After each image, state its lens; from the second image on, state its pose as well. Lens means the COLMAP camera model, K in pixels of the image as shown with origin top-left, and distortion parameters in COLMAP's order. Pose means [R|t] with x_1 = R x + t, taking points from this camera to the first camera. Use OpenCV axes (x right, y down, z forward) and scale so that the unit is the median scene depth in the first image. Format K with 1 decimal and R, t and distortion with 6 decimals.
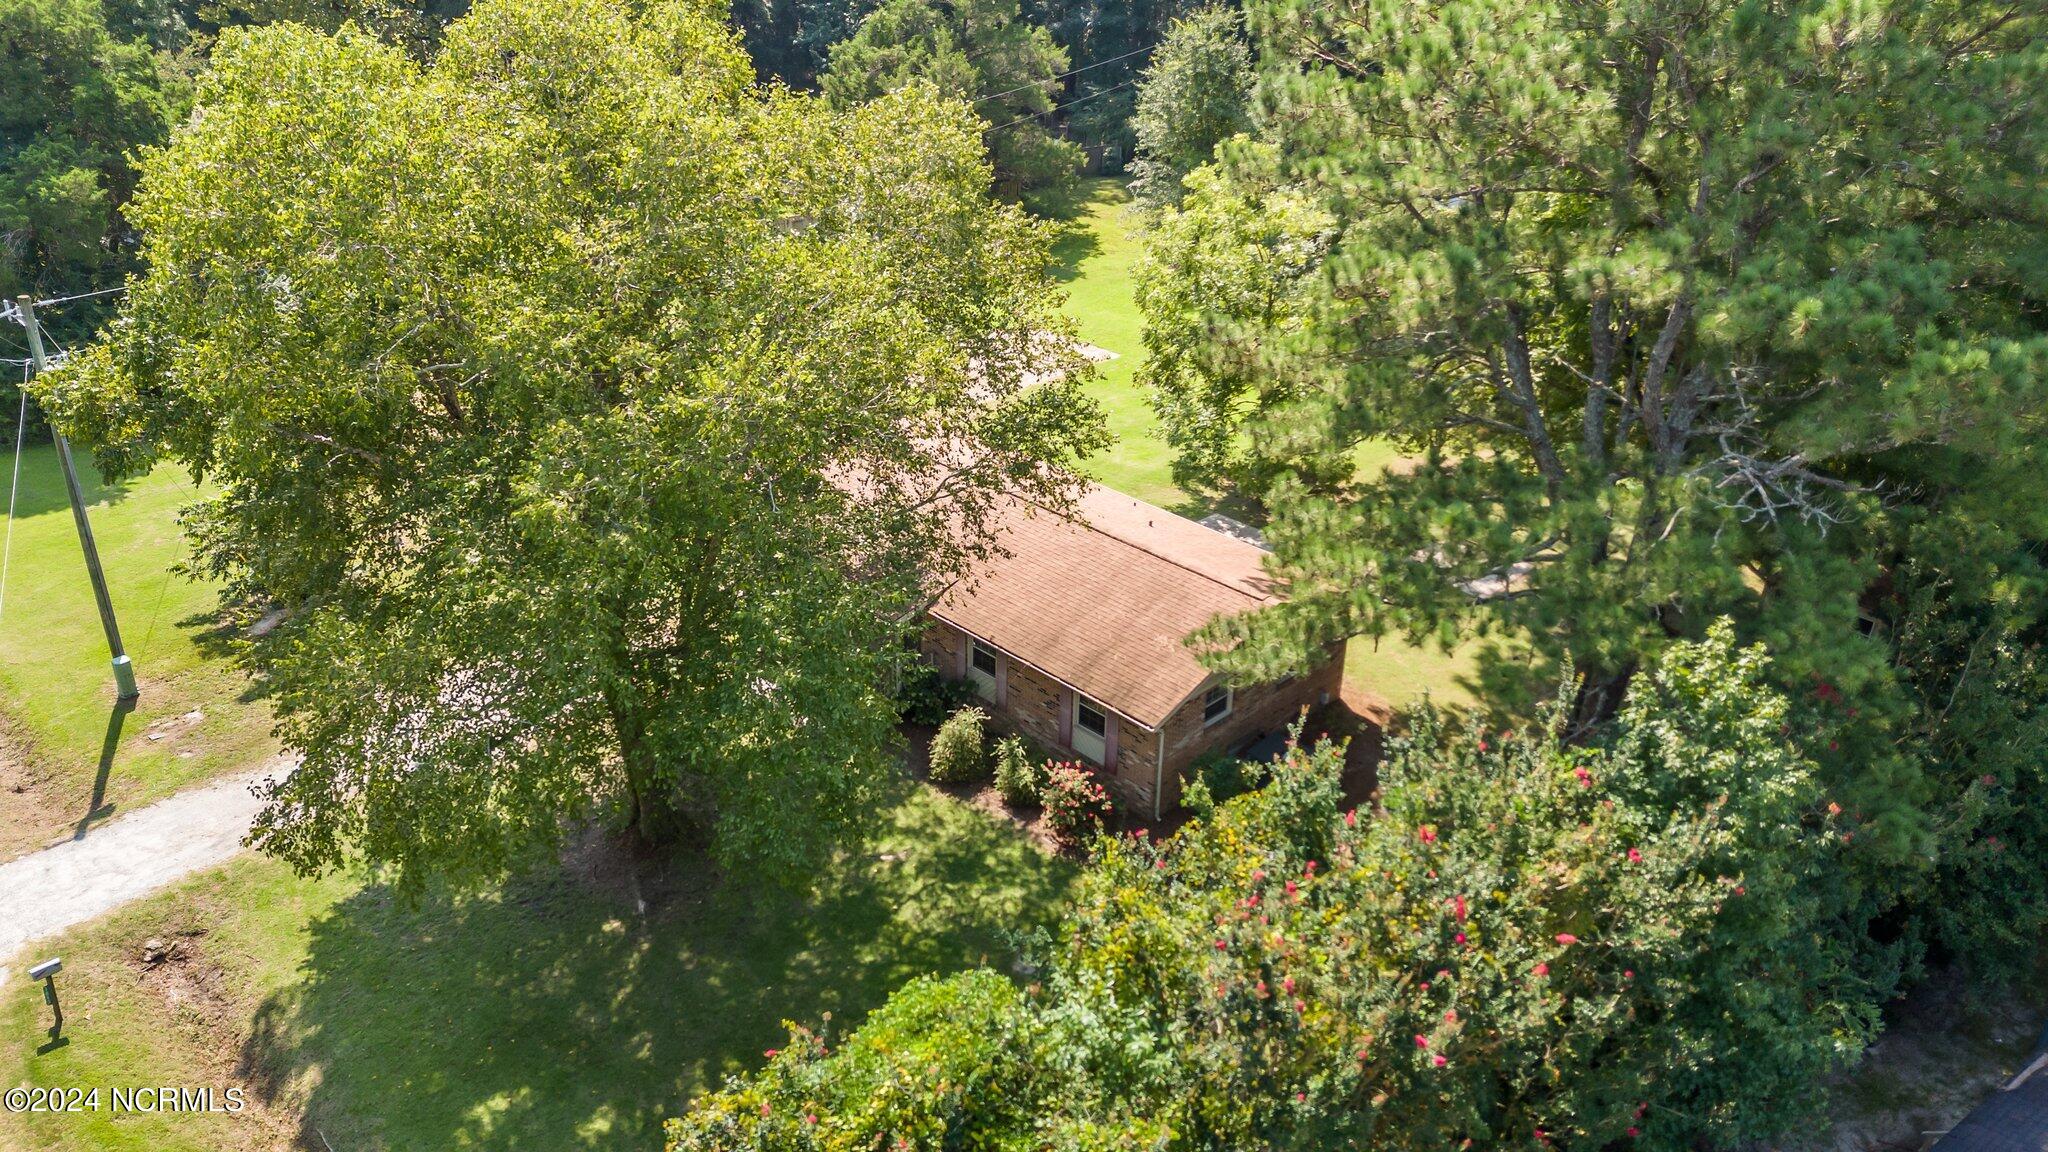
lens RADIAL K [[1512.4, 0, 1029.4], [0, 1512.4, 591.0], [0, 0, 1]] dist [0.060640, -0.075054]
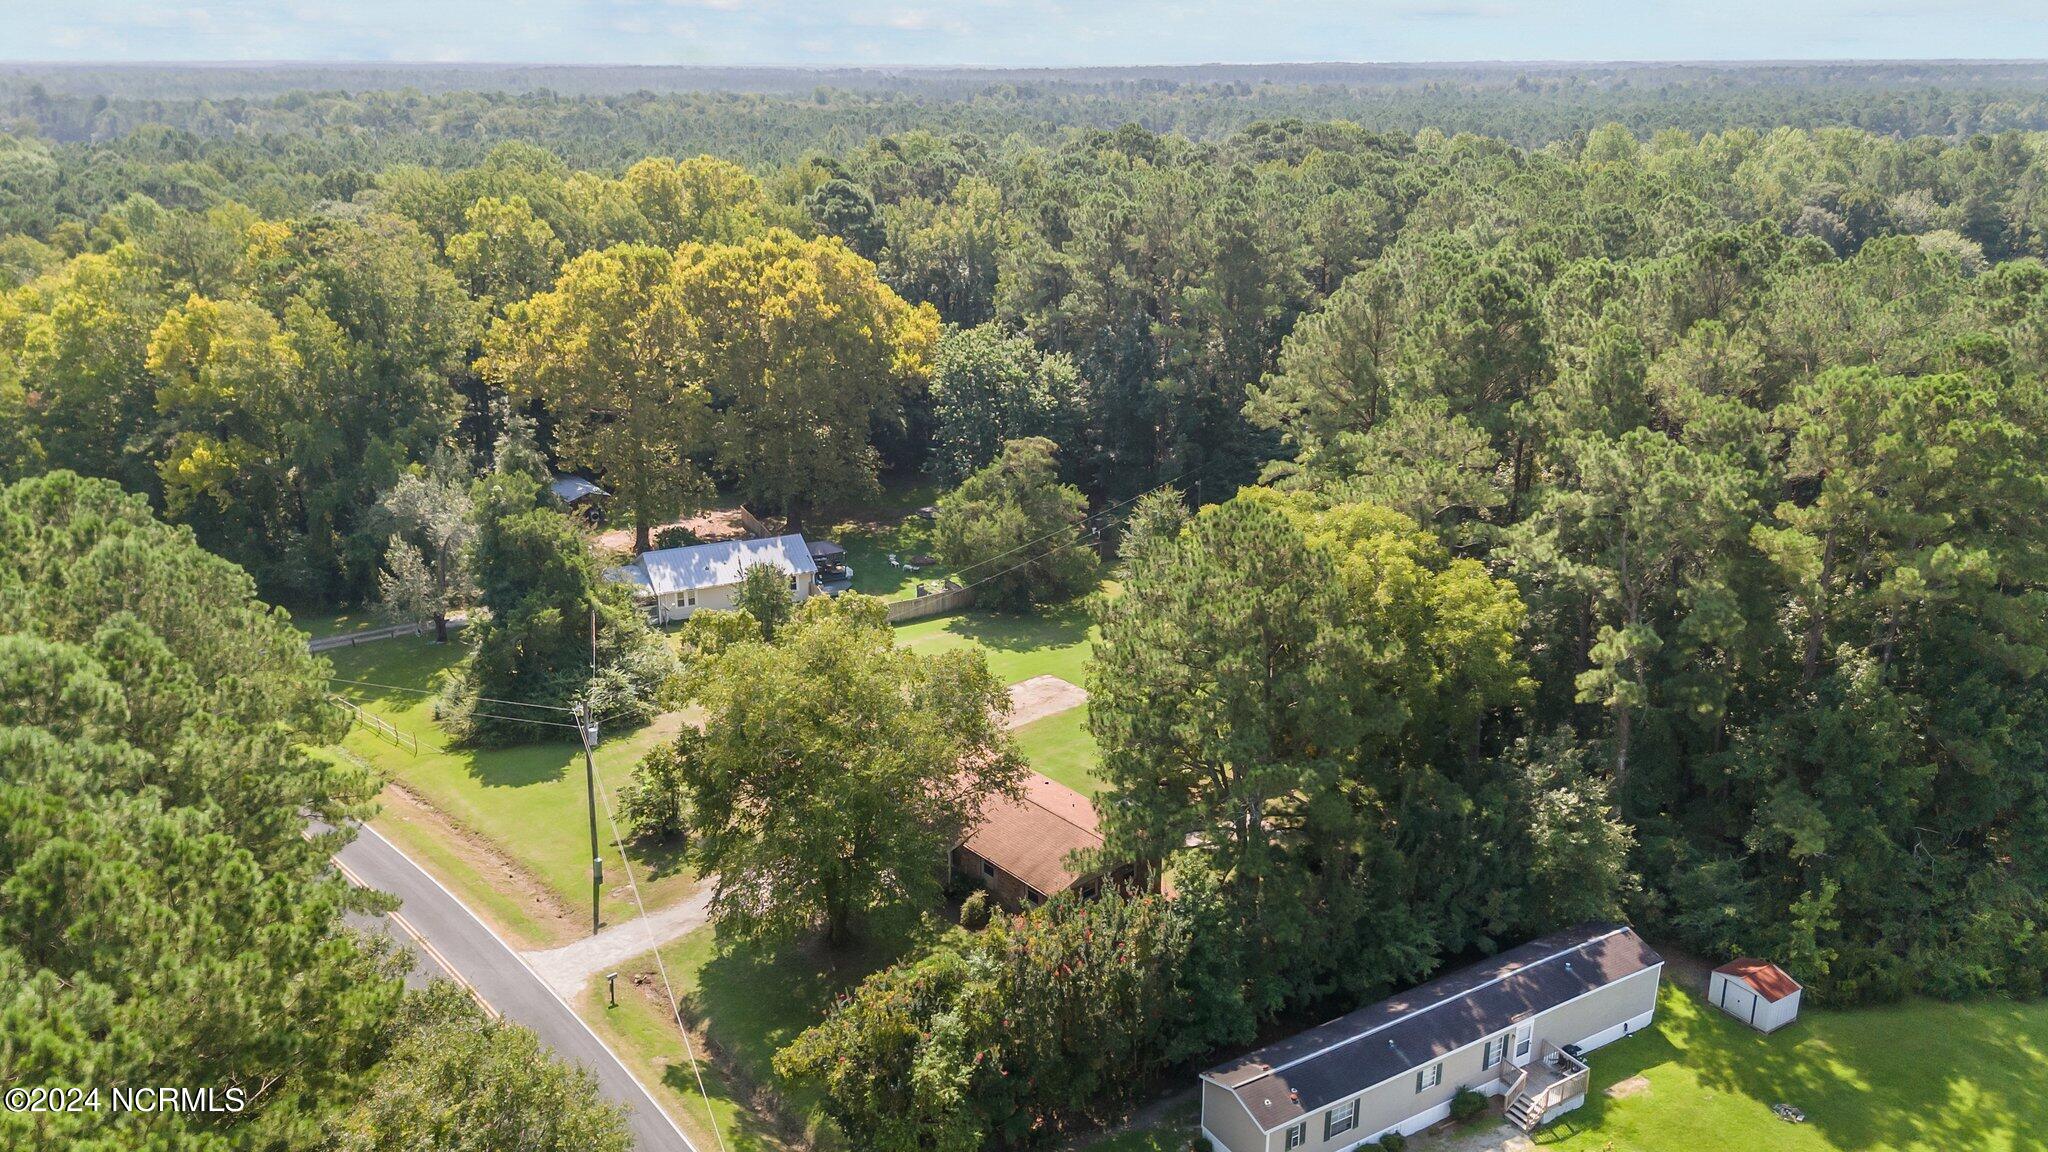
lens RADIAL K [[1512.4, 0, 1036.7], [0, 1512.4, 561.5], [0, 0, 1]] dist [0.060640, -0.075054]
pose [[0.997086, 0.011942, -0.075346, 0.213611], [-0.025335, 0.983450, -0.179398, 0.000472], [0.071956, 0.180785, 0.980887, -1.295215]]
